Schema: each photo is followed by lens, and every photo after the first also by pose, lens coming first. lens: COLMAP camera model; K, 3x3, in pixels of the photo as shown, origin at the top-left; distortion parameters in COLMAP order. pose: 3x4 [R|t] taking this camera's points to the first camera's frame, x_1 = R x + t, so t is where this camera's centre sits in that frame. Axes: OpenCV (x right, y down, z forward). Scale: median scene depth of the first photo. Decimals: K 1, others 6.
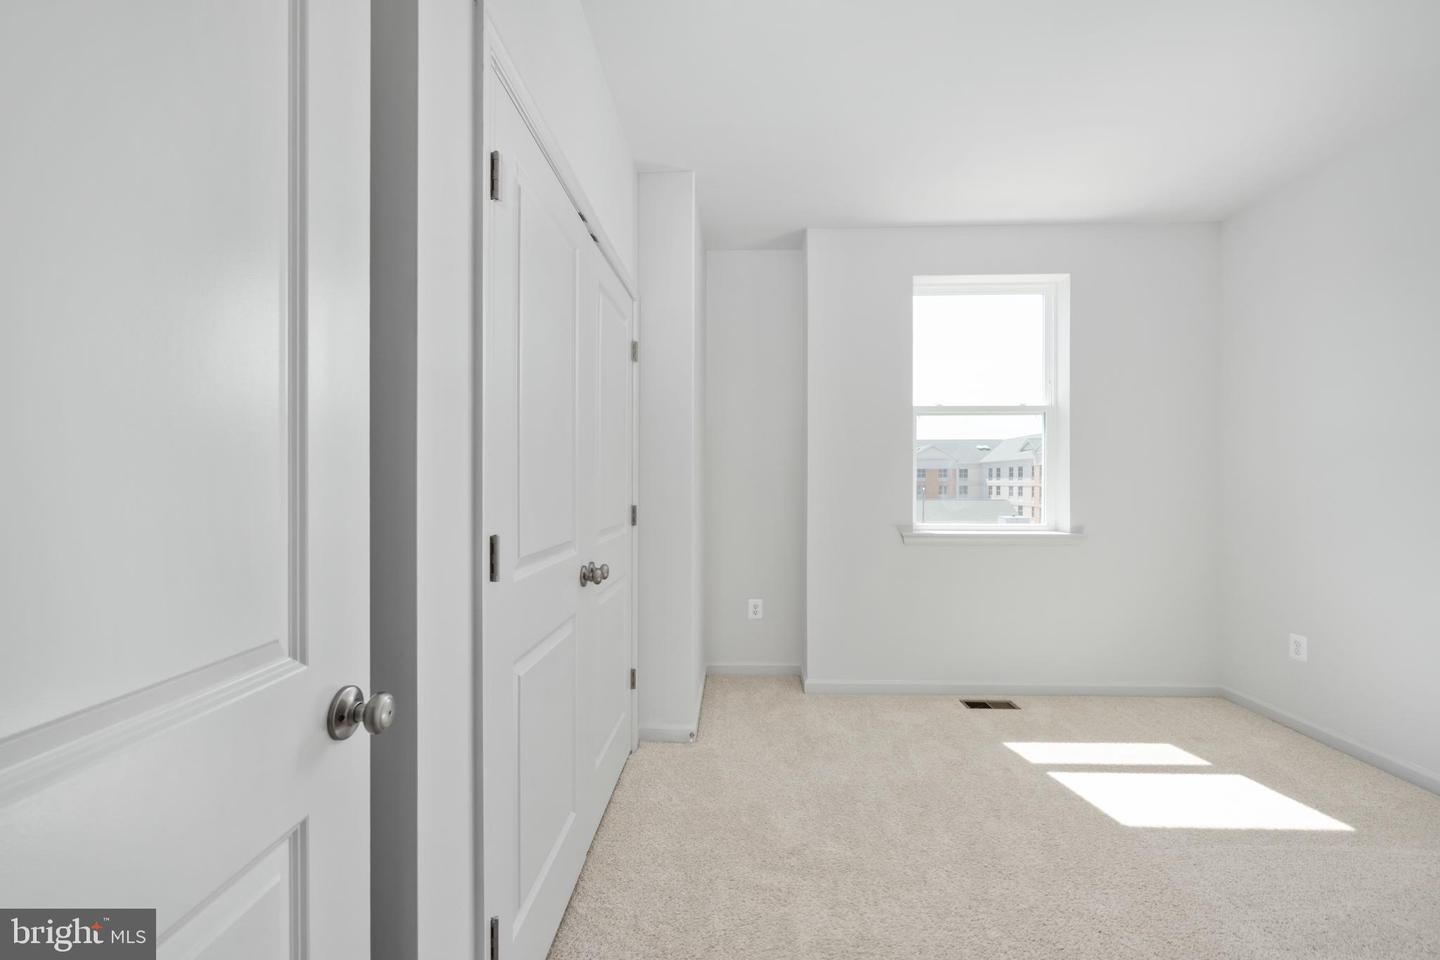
lens RADIAL K [[566.2, 0, 741.4], [0, 566.2, 483.7], [0, 0, 1]] dist [0.016125, -0.000146]
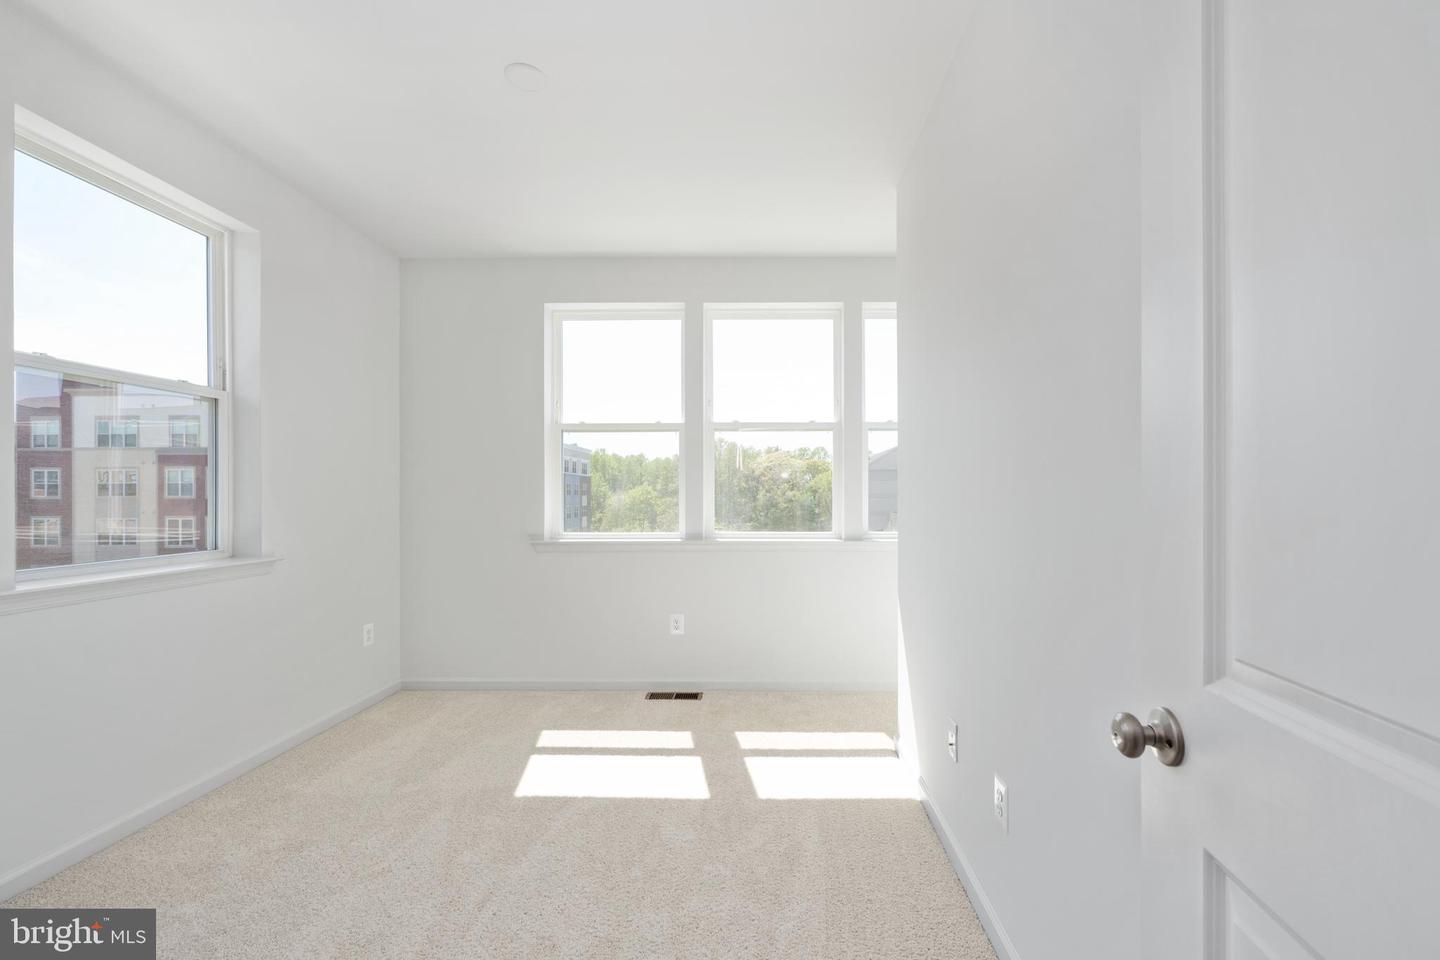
lens RADIAL K [[528.7, 0, 747.6], [0, 528.7, 502.8], [0, 0, 1]] dist [-0.024847, -0.000044]
pose [[0.999985, 0.004797, 0.002473, 0.632369], [-0.004841, 0.999827, 0.017933, -0.004787], [-0.002387, -0.017945, 0.999836, -0.009914]]
